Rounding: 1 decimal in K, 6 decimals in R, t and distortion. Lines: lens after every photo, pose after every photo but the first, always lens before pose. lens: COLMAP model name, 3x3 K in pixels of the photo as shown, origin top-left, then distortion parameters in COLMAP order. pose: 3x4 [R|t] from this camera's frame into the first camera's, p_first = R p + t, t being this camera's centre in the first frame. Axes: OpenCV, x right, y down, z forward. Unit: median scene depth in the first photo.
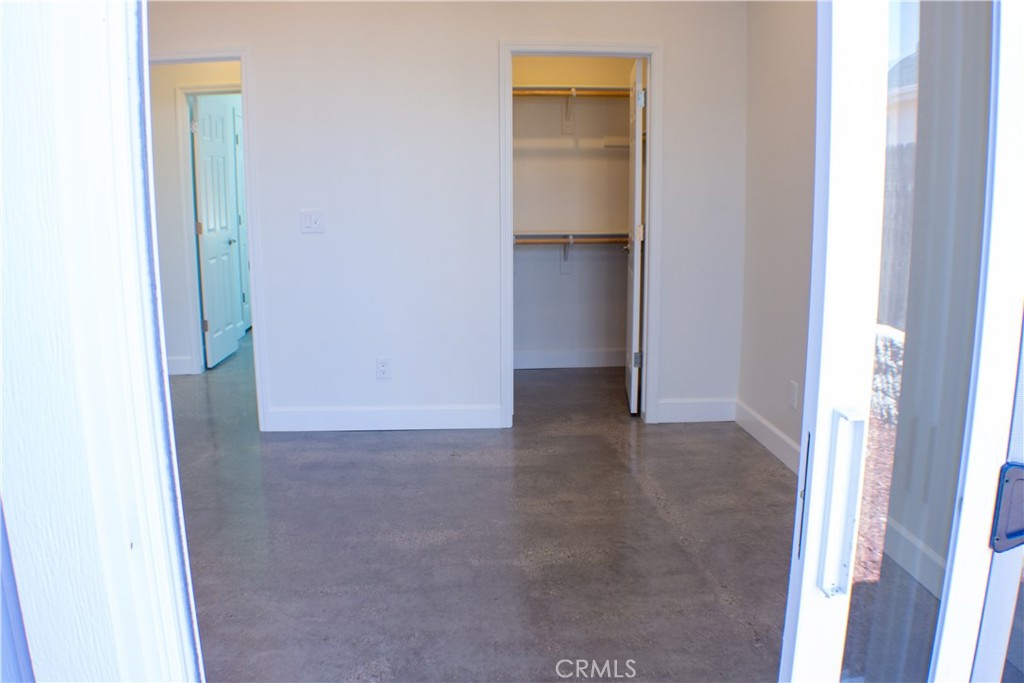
lens RADIAL K [[861.6, 0, 512.0], [0, 861.6, 341.5], [0, 0, 1]] dist [-0.173036, 0.003655]
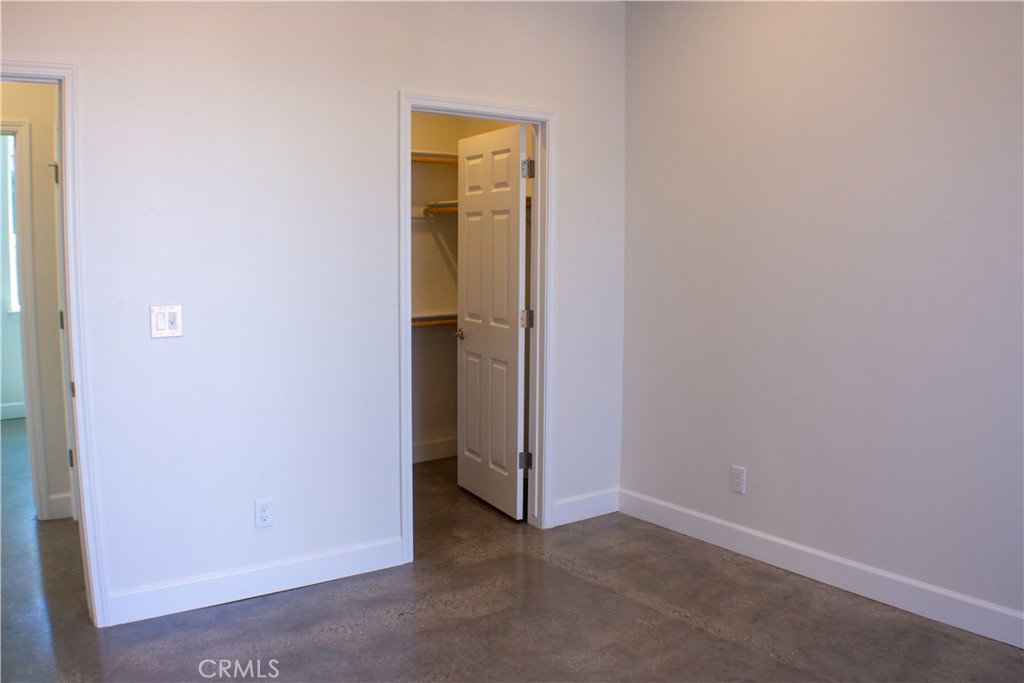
lens RADIAL K [[861.6, 0, 512.0], [0, 861.6, 341.5], [0, 0, 1]] dist [-0.173036, 0.003655]
pose [[0.847092, -0.054951, 0.528597, -0.356718], [0.092372, 0.994724, -0.044620, -0.068052], [-0.523356, 0.086625, 0.847699, 0.255670]]
